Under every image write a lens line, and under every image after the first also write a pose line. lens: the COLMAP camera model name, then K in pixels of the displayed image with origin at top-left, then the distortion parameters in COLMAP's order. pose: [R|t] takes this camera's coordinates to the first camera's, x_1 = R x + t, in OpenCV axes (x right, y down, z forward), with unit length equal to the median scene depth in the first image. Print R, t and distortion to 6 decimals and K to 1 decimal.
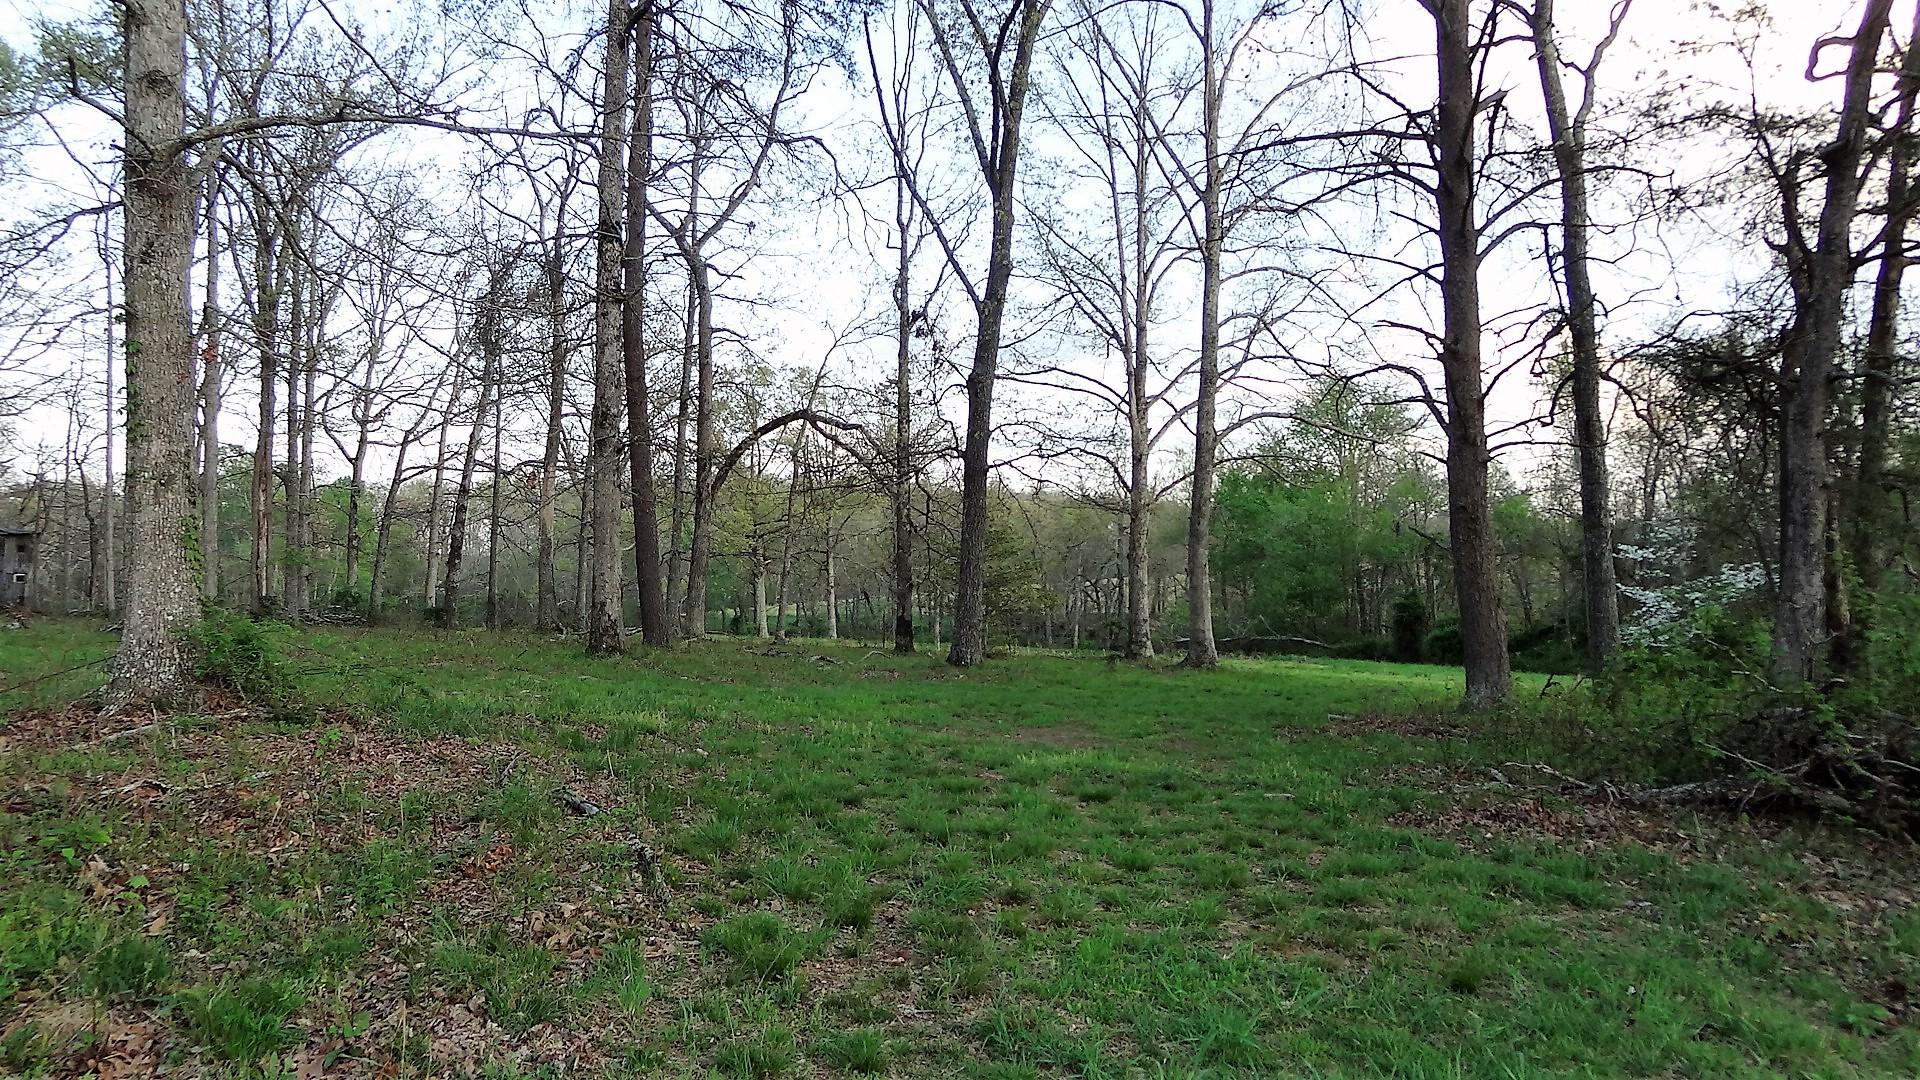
lens RADIAL K [[1357.4, 0, 959.7], [0, 1357.4, 546.6], [0, 0, 1]] dist [0.002667, 0.007151]
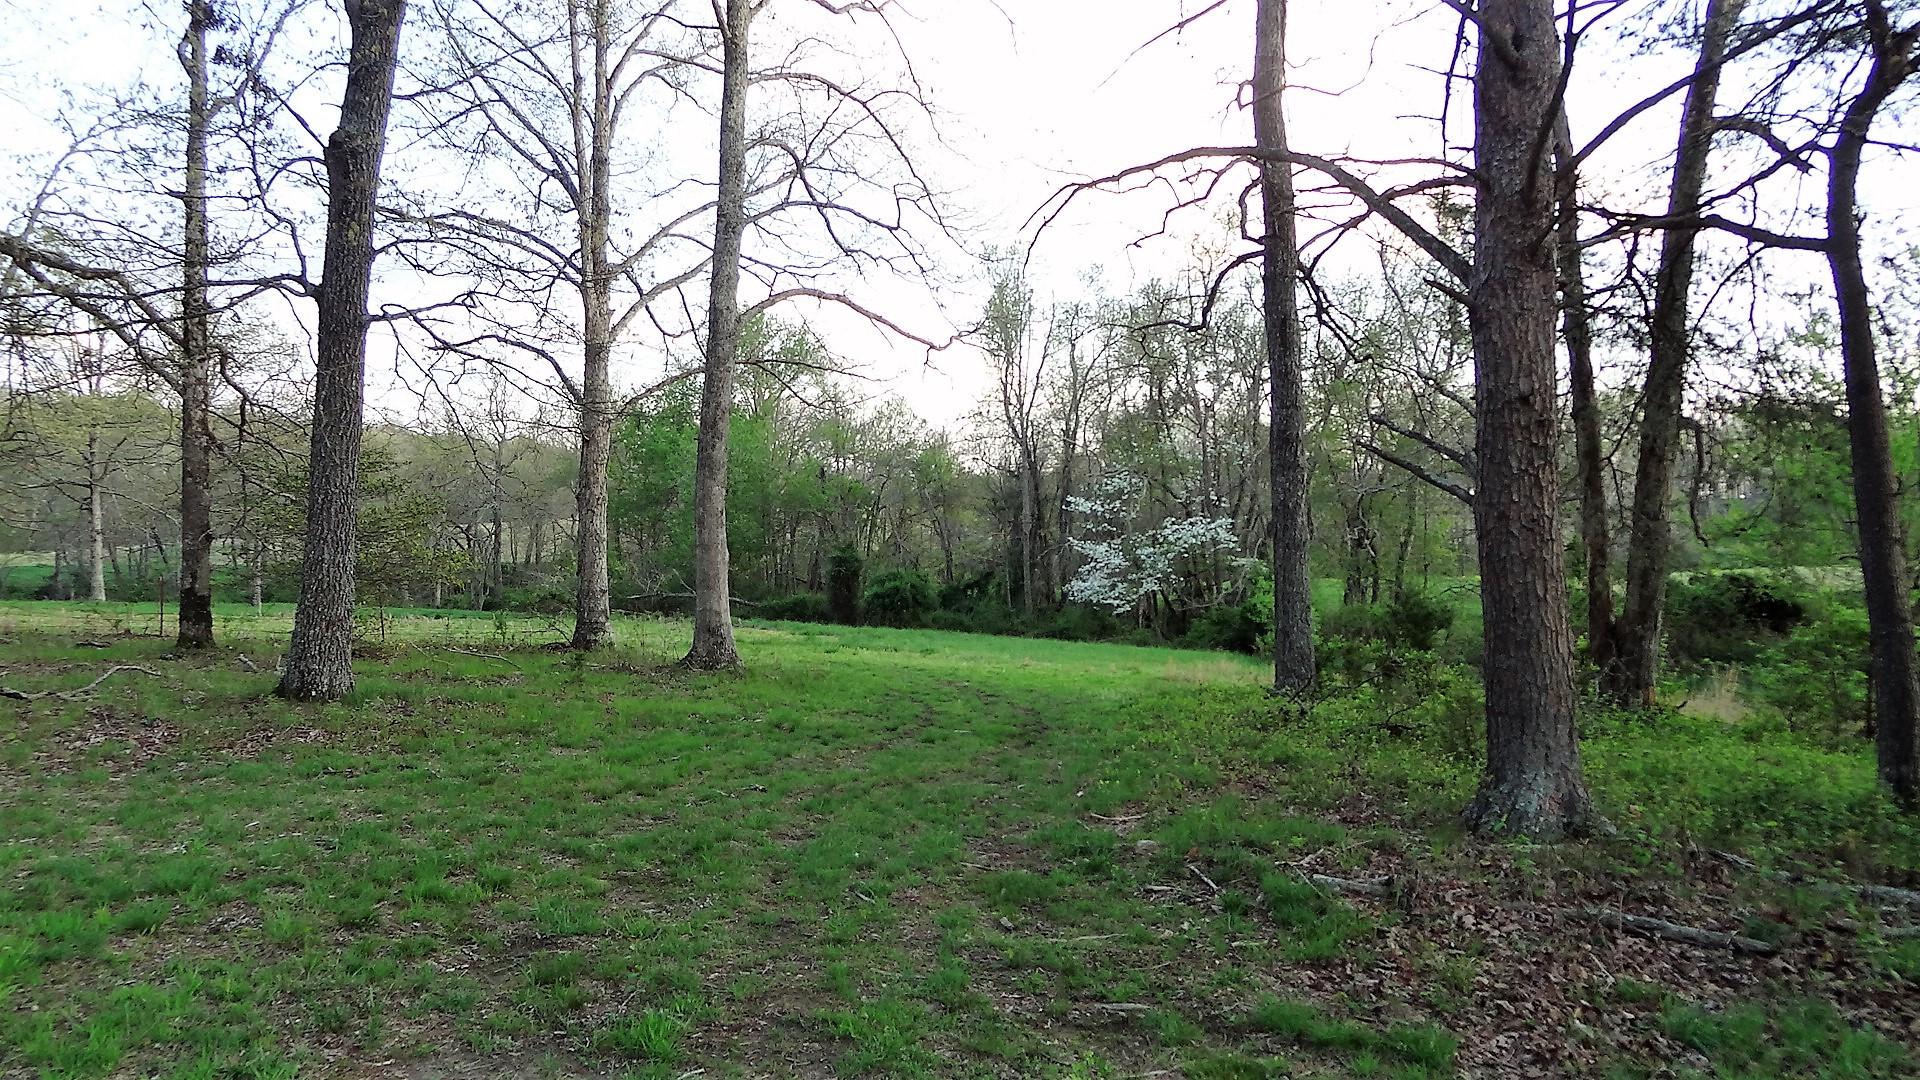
lens RADIAL K [[1357.4, 0, 964.9], [0, 1357.4, 531.5], [0, 0, 1]] dist [0.002667, 0.007151]
pose [[0.894604, 0.008980, 0.446770, -0.004872], [-0.021523, 0.999504, 0.023007, 0.004808], [-0.446342, -0.030197, 0.894353, 0.306288]]
